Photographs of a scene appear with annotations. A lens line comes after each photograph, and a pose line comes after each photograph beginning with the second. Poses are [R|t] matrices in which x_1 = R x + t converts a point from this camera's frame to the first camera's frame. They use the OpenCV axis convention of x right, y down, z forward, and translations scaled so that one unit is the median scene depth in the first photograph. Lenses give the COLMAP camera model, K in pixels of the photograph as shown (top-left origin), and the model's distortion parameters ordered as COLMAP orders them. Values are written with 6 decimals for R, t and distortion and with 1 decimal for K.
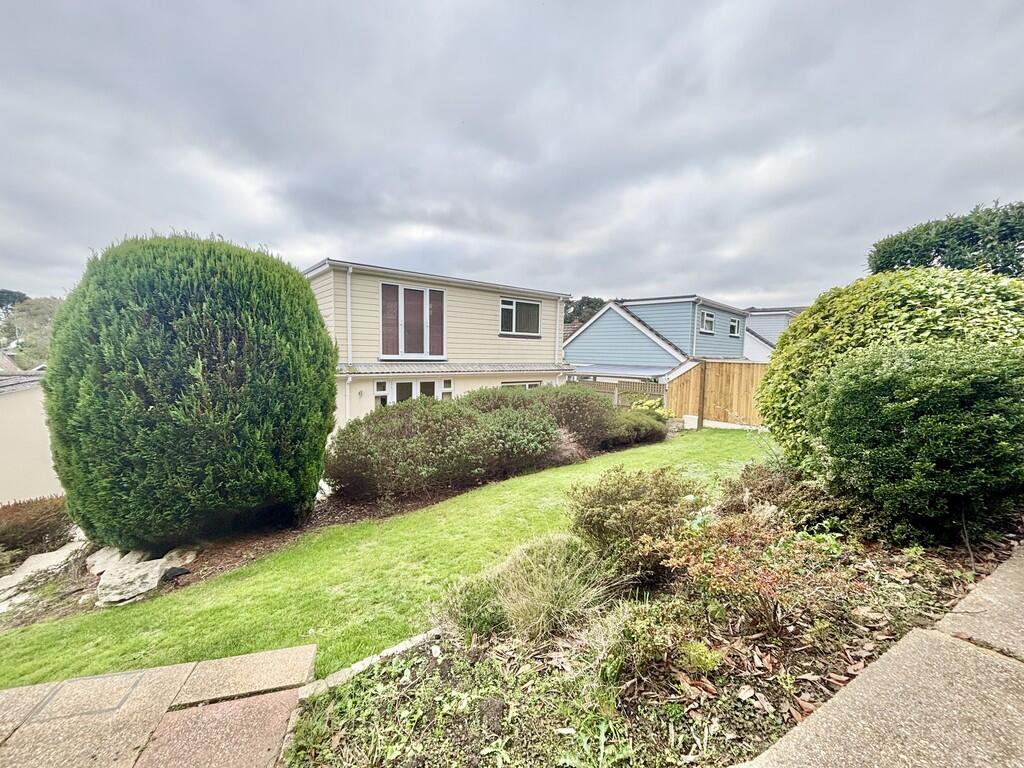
lens RADIAL K [[412.8, 0, 512.0], [0, 412.8, 384.0], [0, 0, 1]] dist [-0.000492, -0.000142]
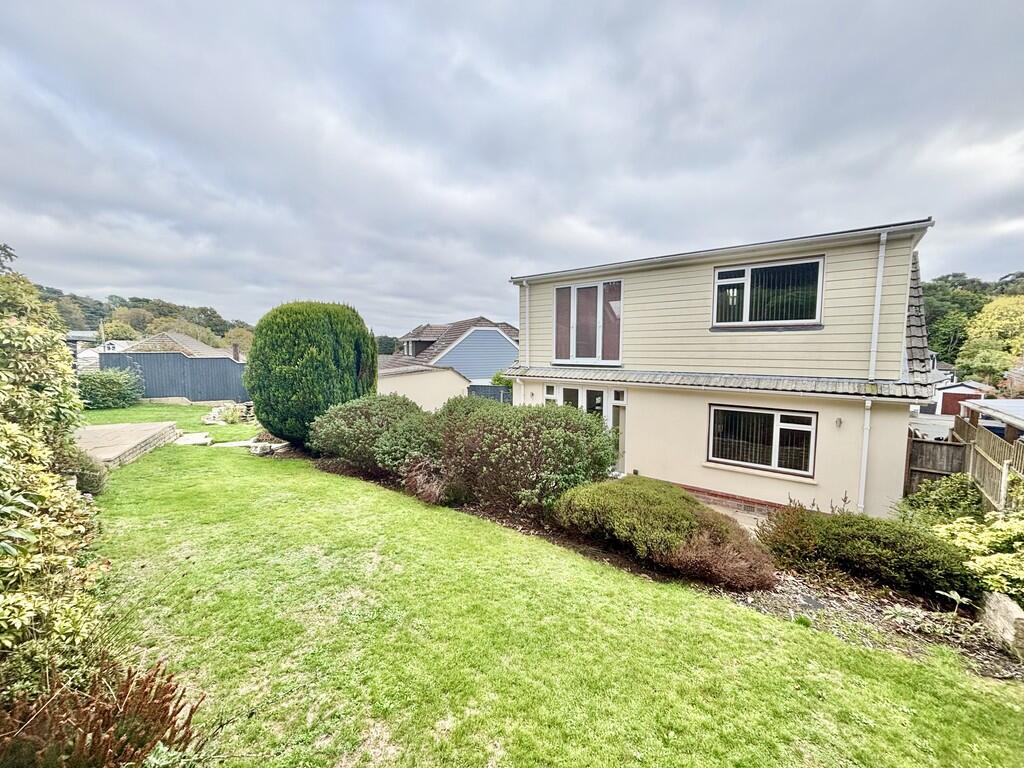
lens RADIAL K [[412.8, 0, 512.0], [0, 412.8, 384.0], [0, 0, 1]] dist [-0.000492, -0.000142]
pose [[0.174098, 0.045898, -0.983658, 0.614486], [-0.091327, 0.995360, 0.030280, -0.029035], [0.980484, 0.084563, 0.177482, 0.673474]]
